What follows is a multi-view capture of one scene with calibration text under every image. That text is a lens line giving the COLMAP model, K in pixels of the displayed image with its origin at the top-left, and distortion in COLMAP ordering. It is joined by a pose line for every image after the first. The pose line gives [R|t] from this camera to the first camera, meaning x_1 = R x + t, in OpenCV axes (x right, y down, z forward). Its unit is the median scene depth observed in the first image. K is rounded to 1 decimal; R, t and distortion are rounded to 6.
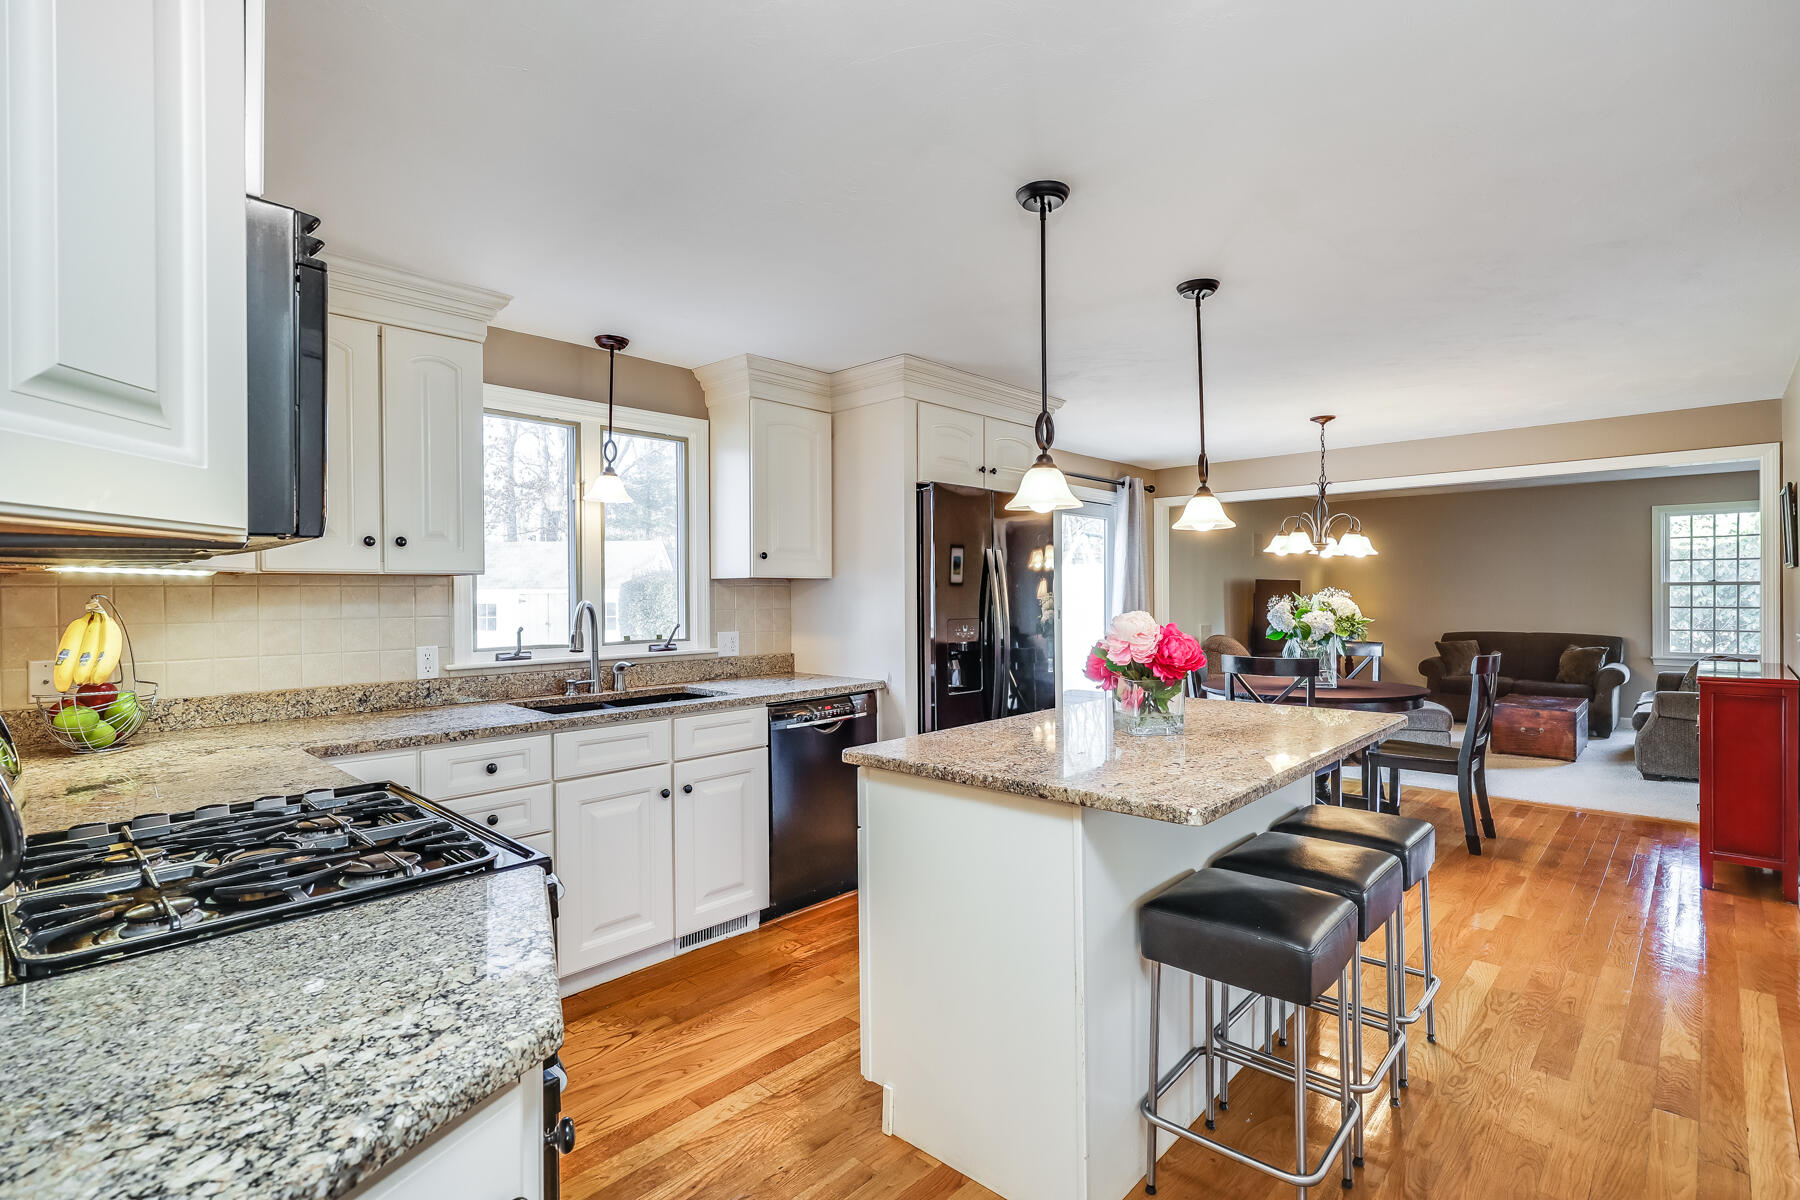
lens RADIAL K [[852.9, 0, 893.0], [0, 852.9, 599.7], [0, 0, 1]] dist [0.003890, 0.000716]
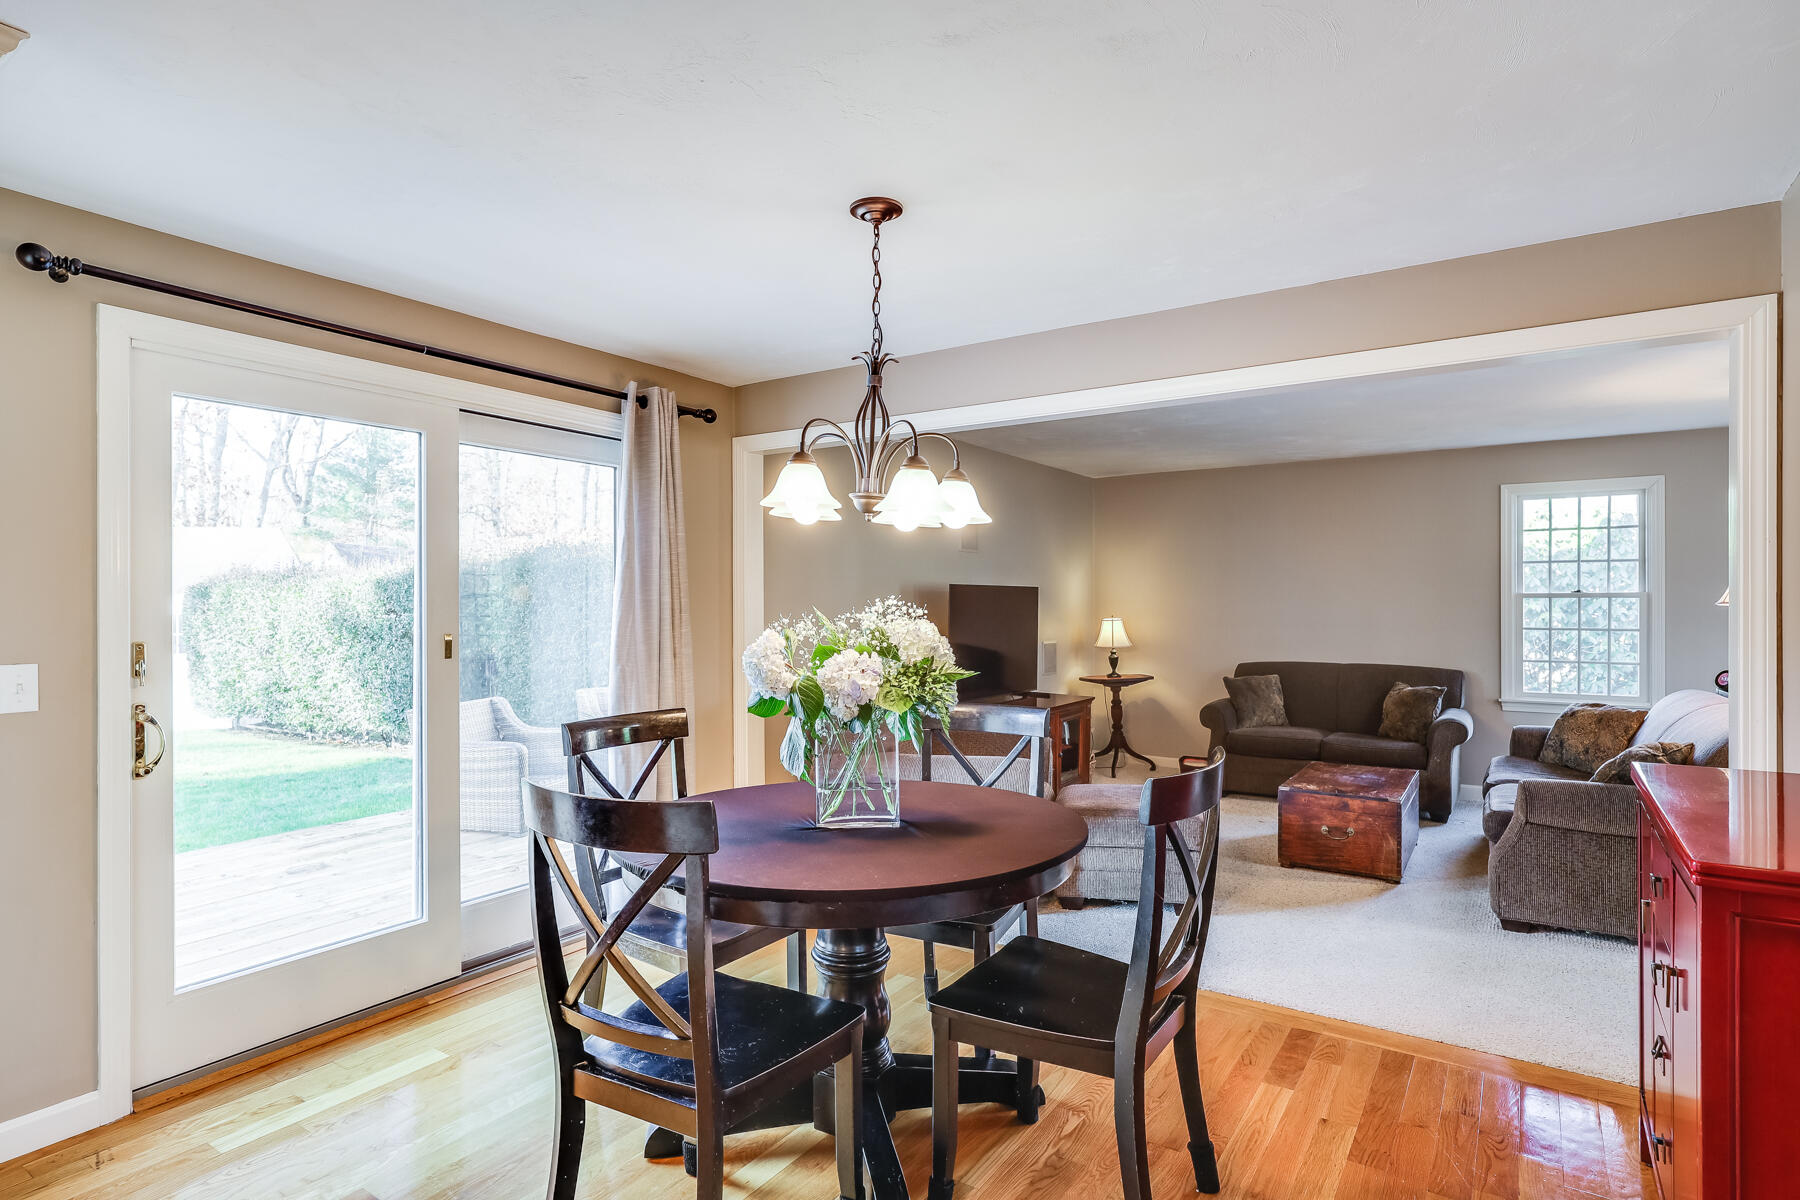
lens RADIAL K [[943.8, 0, 892.2], [0, 943.8, 608.5], [0, 0, 1]] dist [0.011871, -0.001101]
pose [[0.985417, 0.003345, 0.170124, 0.317142], [-0.002950, 0.999992, -0.002573, -0.005096], [-0.170132, 0.002034, 0.985419, 0.384908]]
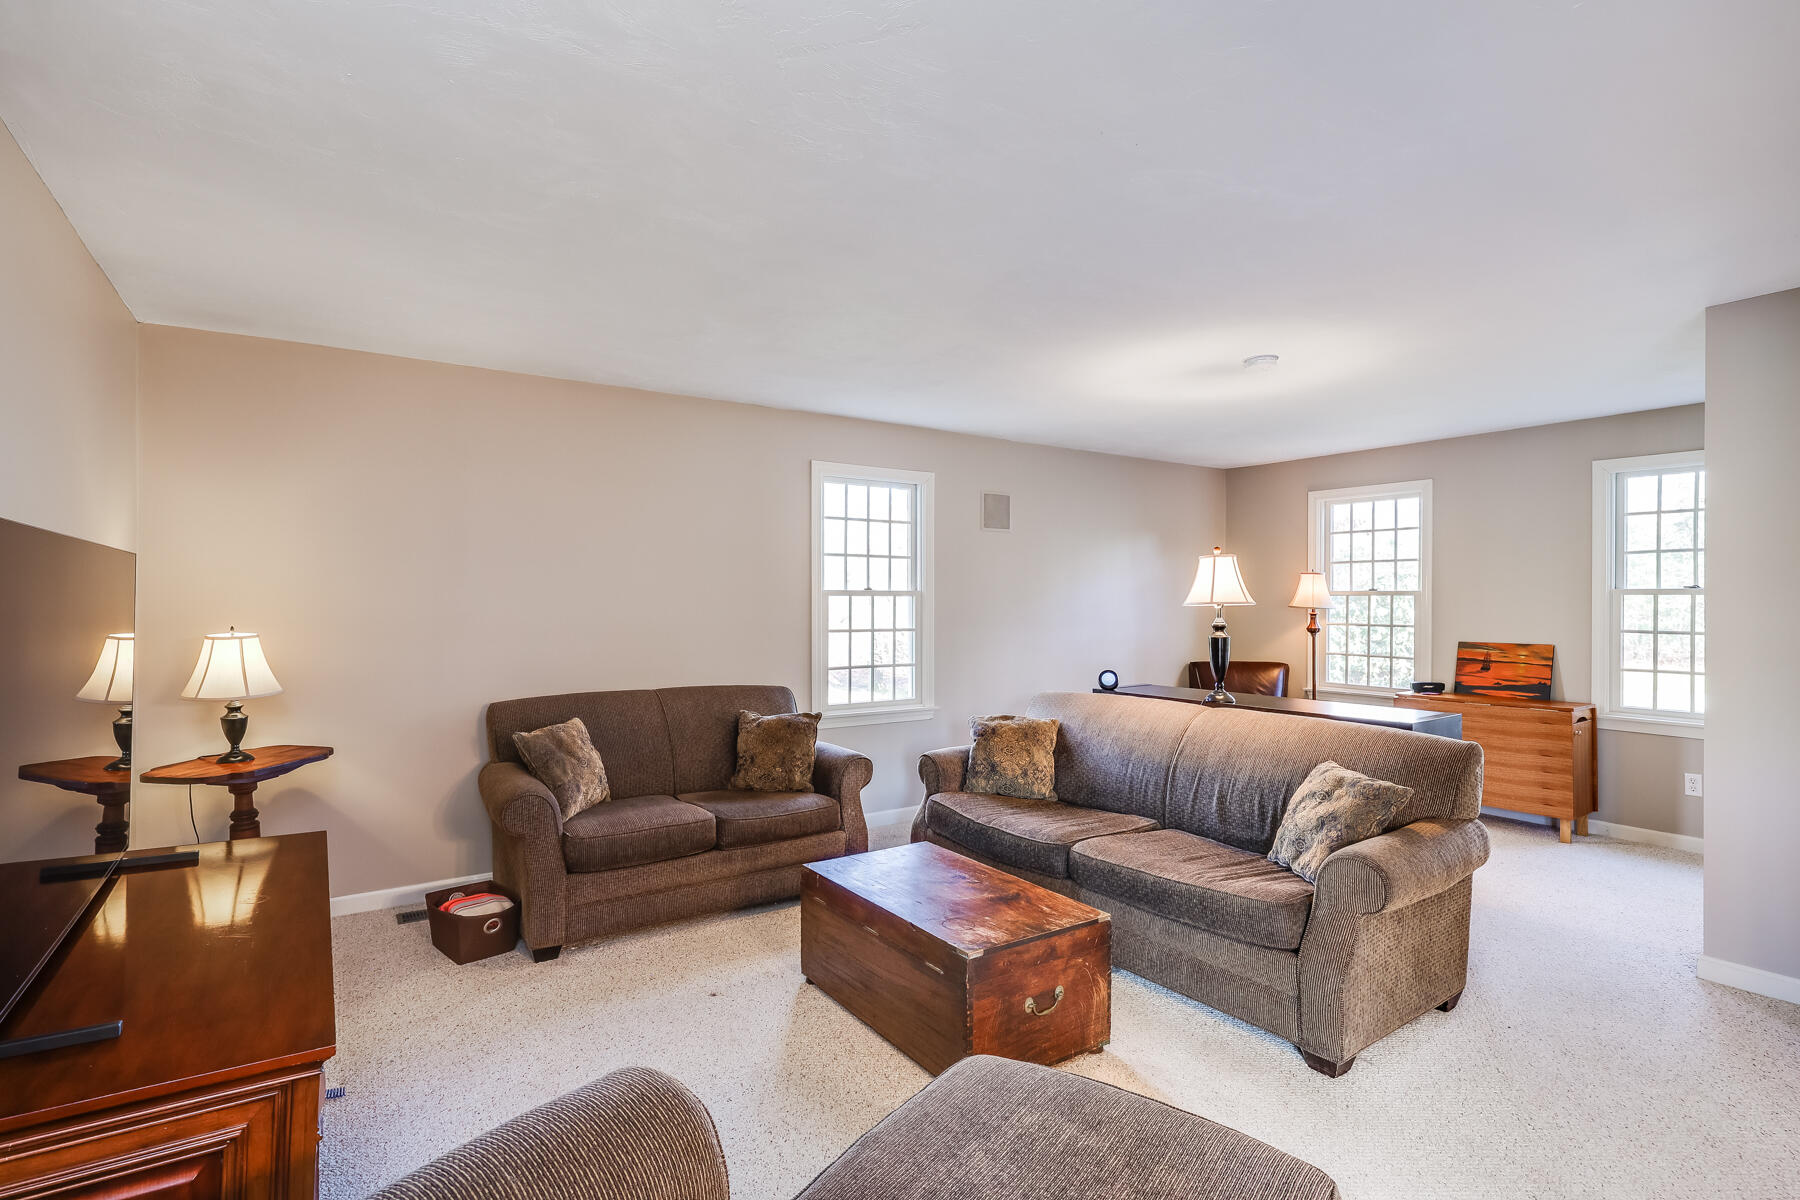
lens RADIAL K [[872.3, 0, 900.0], [0, 872.3, 600.0], [0, 0, 1]] dist [0.002566, 0.000908]
pose [[0.218257, 0.006230, 0.975871, 0.383407], [0.001938, 0.999975, -0.006818, -0.010733], [-0.975889, 0.003380, 0.218240, 0.987119]]
